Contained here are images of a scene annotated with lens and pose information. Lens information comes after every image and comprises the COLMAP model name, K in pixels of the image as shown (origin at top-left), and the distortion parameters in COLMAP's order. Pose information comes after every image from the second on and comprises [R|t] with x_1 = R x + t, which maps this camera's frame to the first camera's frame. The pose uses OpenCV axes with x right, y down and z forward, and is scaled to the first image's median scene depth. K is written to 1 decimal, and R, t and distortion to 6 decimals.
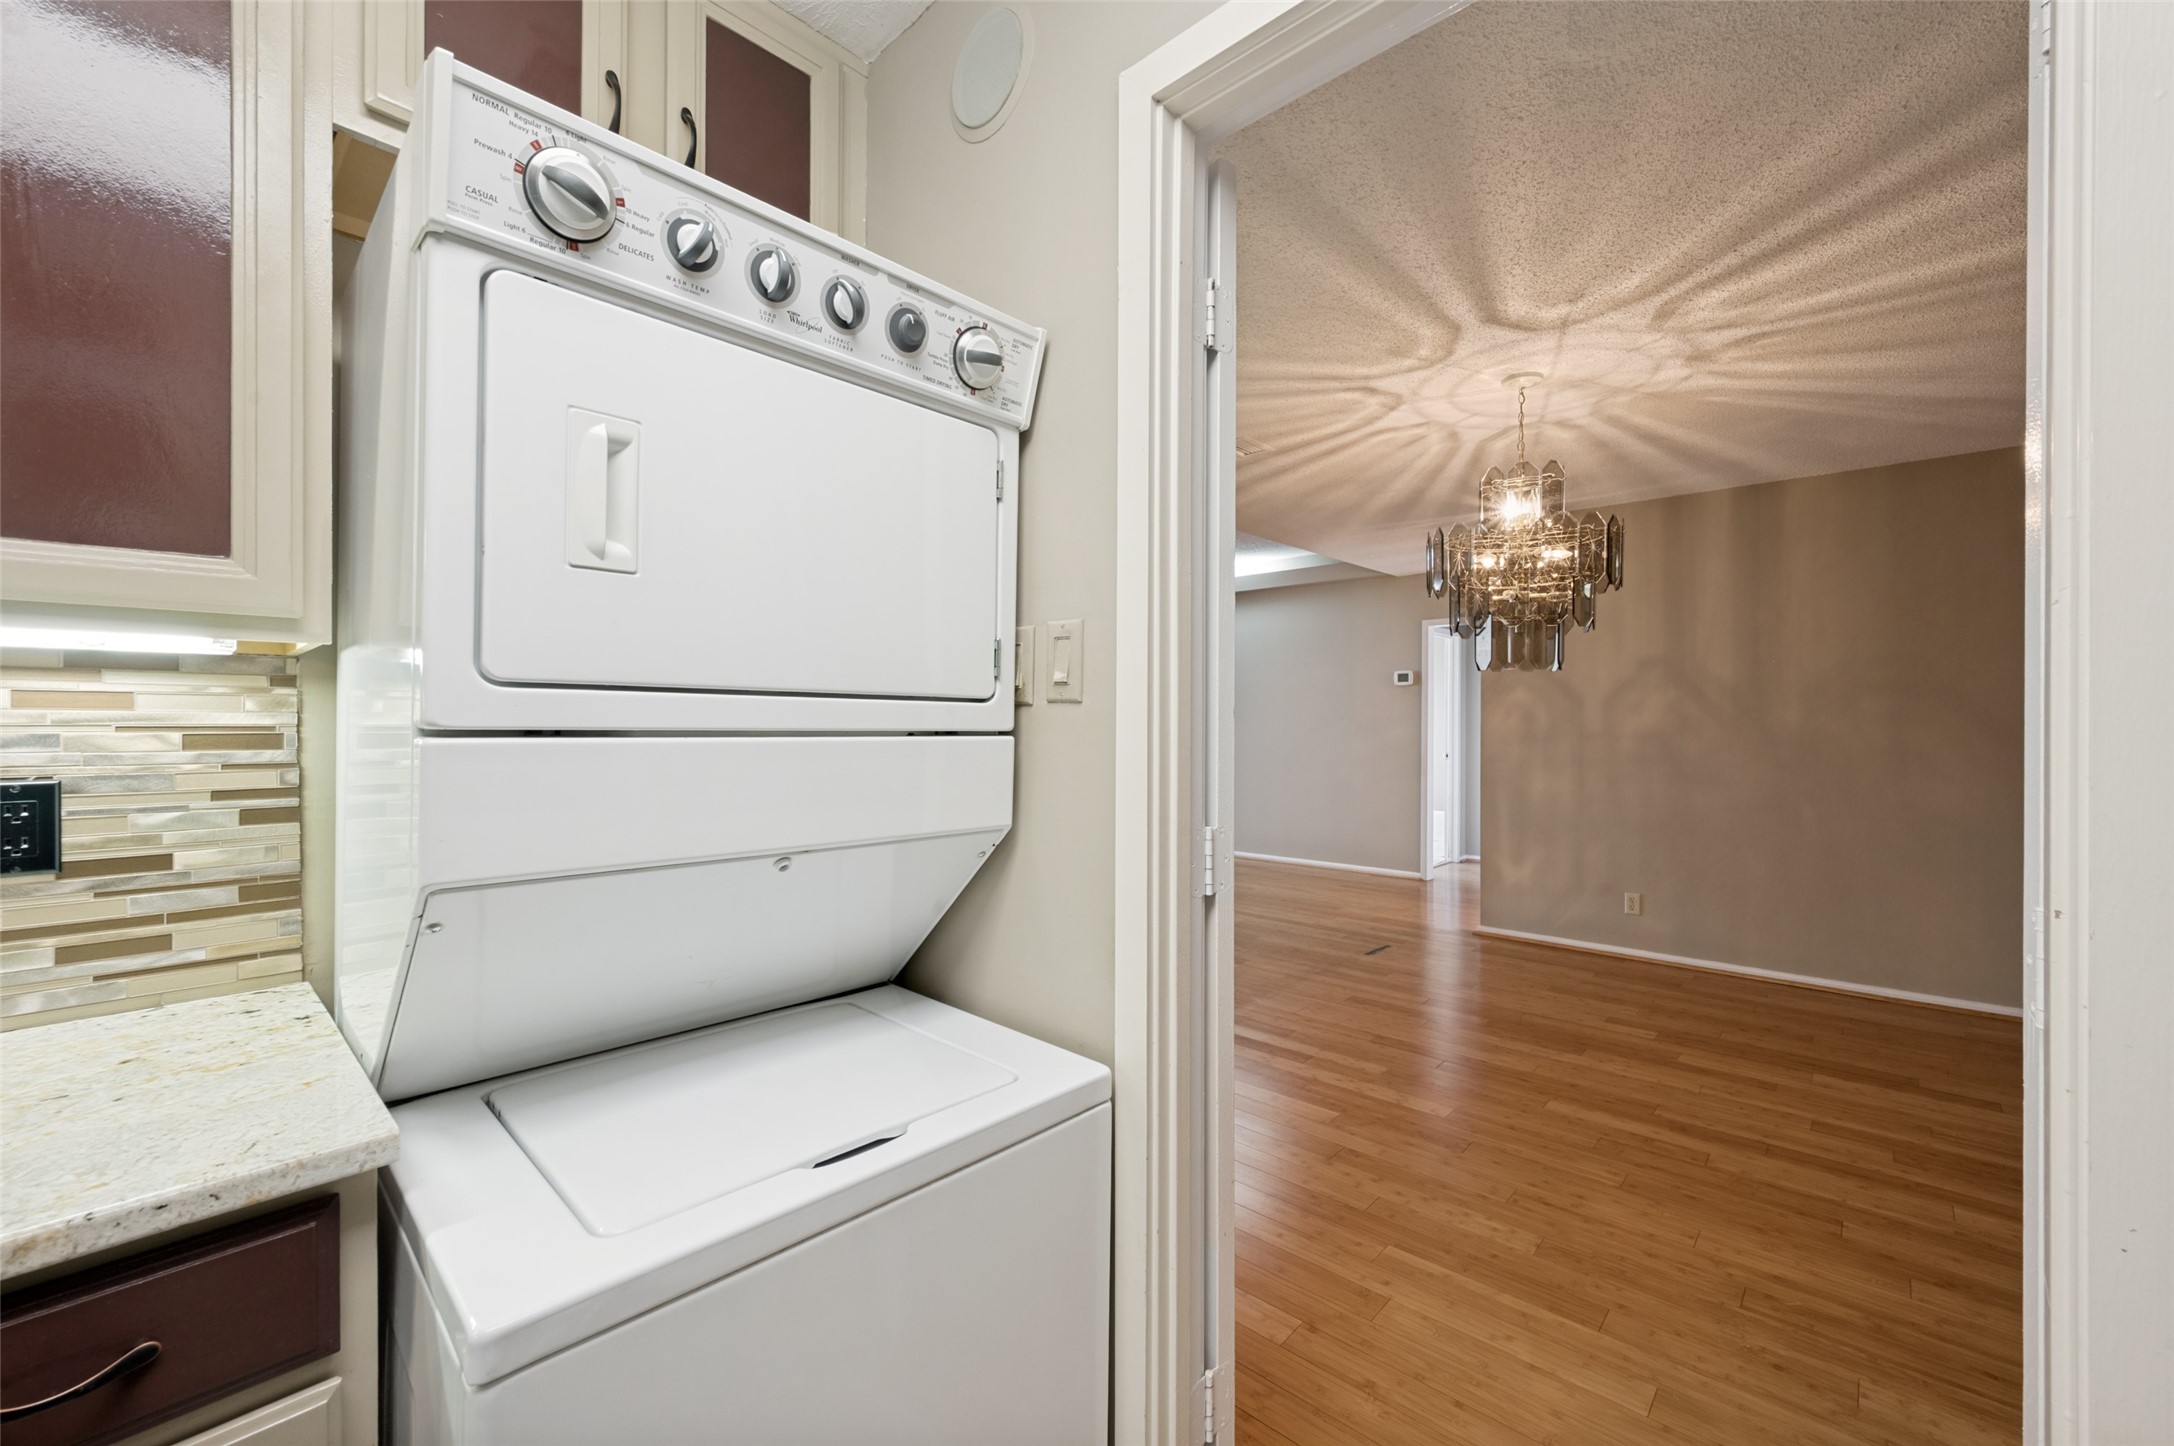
lens RADIAL K [[859.1, 0, 1061.8], [0, 859.1, 732.5], [0, 0, 1]] dist [0.003243, 0.001342]
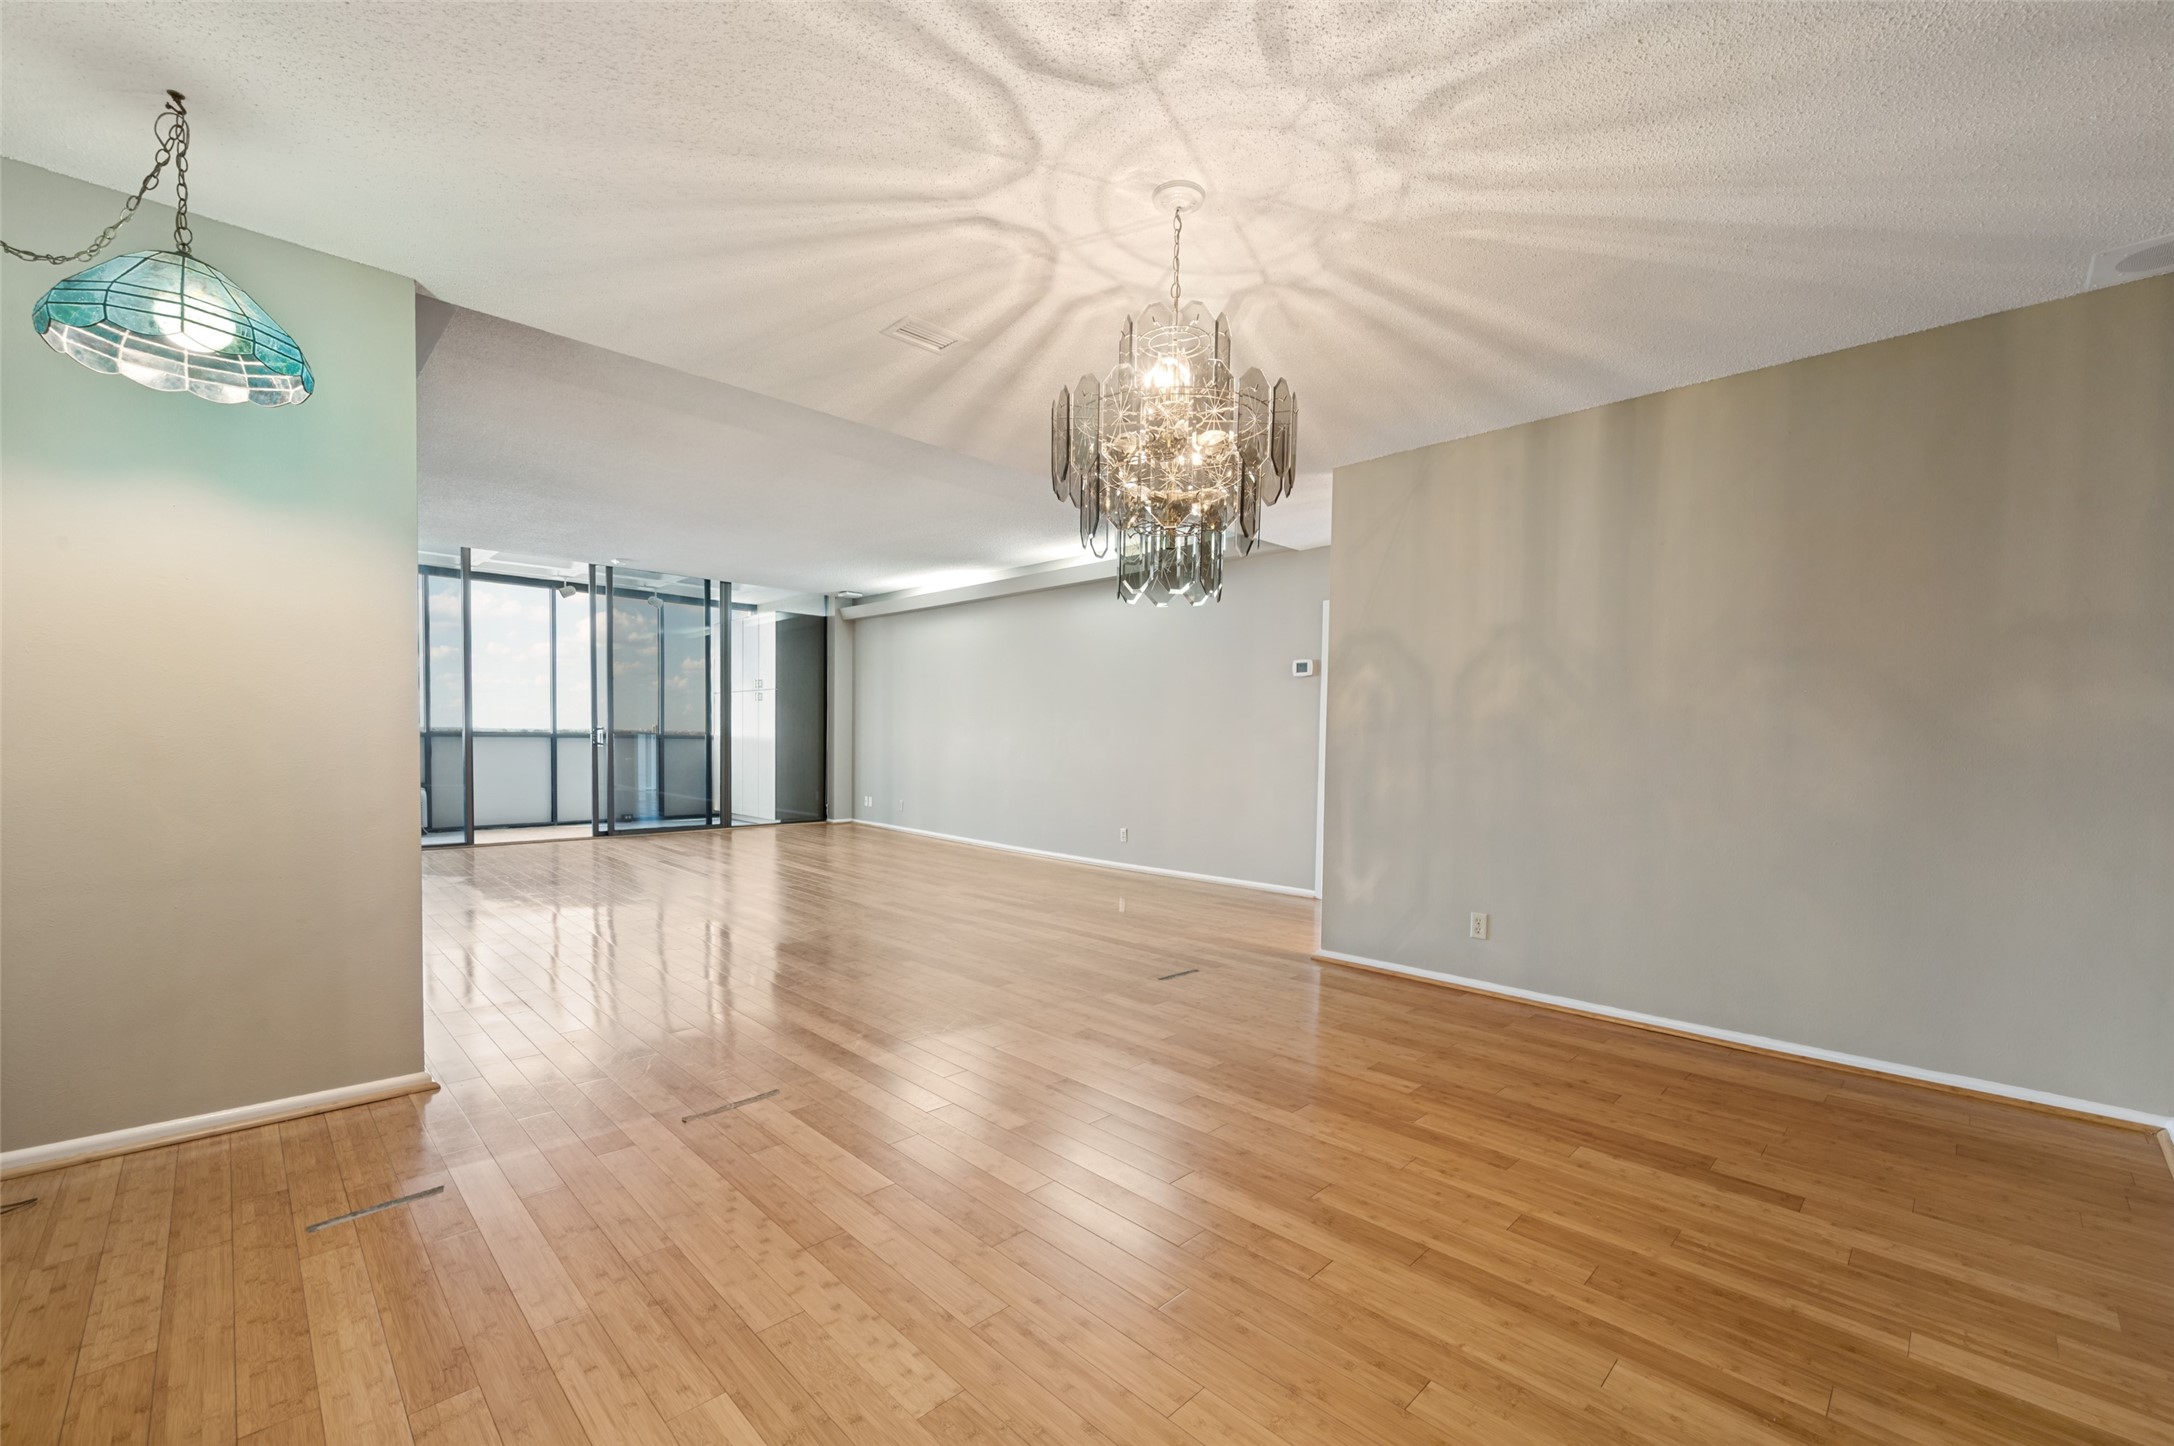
lens RADIAL K [[859.1, 0, 1079.9], [0, 859.1, 785.7], [0, 0, 1]] dist [0.003243, 0.001342]
pose [[0.998741, 0.015411, -0.047734, 0.467172], [-0.013687, 0.999249, 0.036245, 0.058783], [0.048257, -0.035546, 0.998202, 0.238431]]
